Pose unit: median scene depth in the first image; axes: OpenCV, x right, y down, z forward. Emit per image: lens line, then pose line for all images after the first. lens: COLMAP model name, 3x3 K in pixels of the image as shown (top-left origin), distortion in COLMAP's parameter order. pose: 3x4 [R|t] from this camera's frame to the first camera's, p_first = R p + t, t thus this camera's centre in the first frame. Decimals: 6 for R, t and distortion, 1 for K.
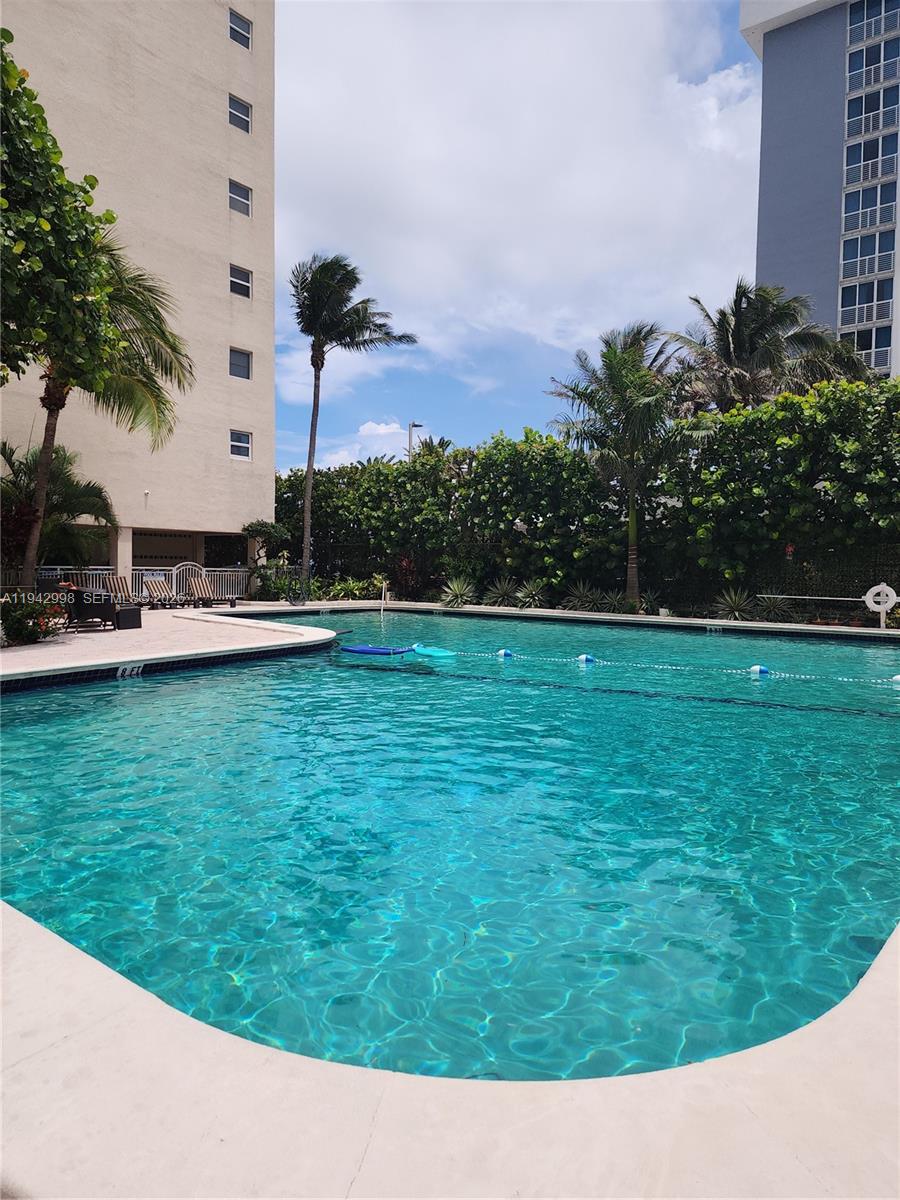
lens RADIAL K [[795.6, 0, 452.4], [0, 795.6, 590.8], [0, 0, 1]] dist [0.089437, -0.079461]
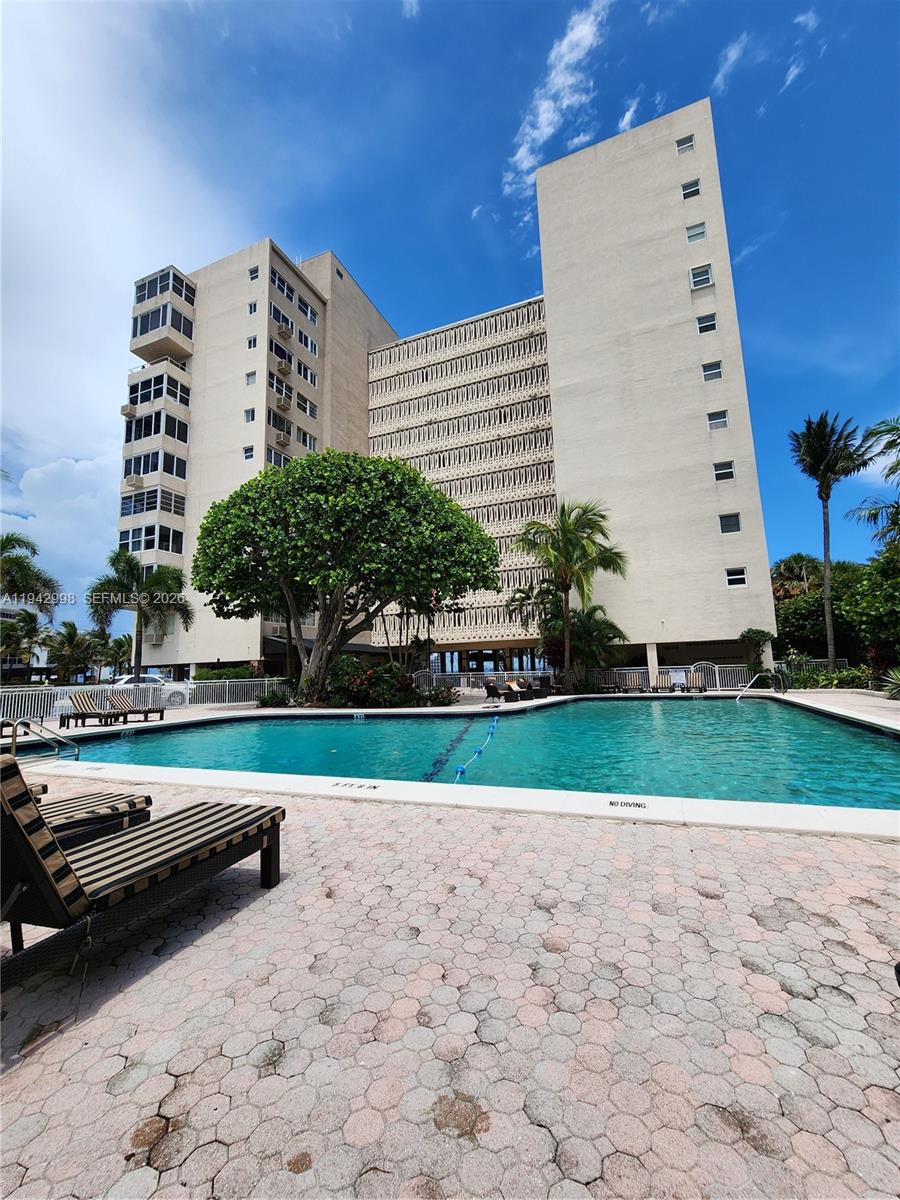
lens RADIAL K [[492.5, 0, 449.9], [0, 492.5, 597.7], [0, 0, 1]] dist [-0.001196, 0.001150]
pose [[0.275334, -0.159584, -0.948011, 0.541961], [0.005452, 0.986369, -0.164458, -0.005744], [0.961333, 0.040113, 0.272451, 0.348536]]
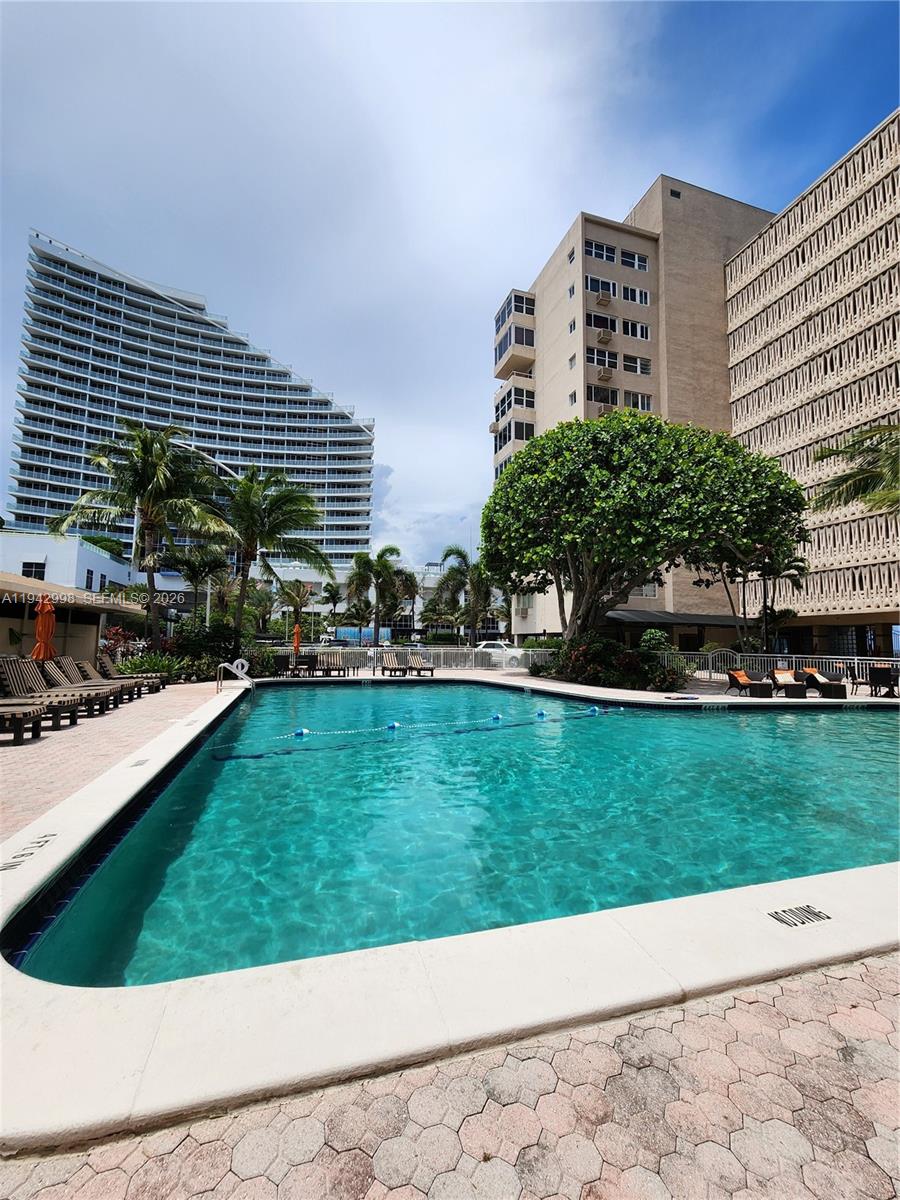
lens RADIAL K [[489.8, 0, 450.4], [0, 489.8, 601.4], [0, 0, 1]] dist [-0.000737, 0.000364]
pose [[-0.562606, -0.088232, -0.822003, 0.482489], [-0.044514, 0.996079, -0.076450, -0.024494], [0.825526, -0.006421, -0.564328, 0.724116]]
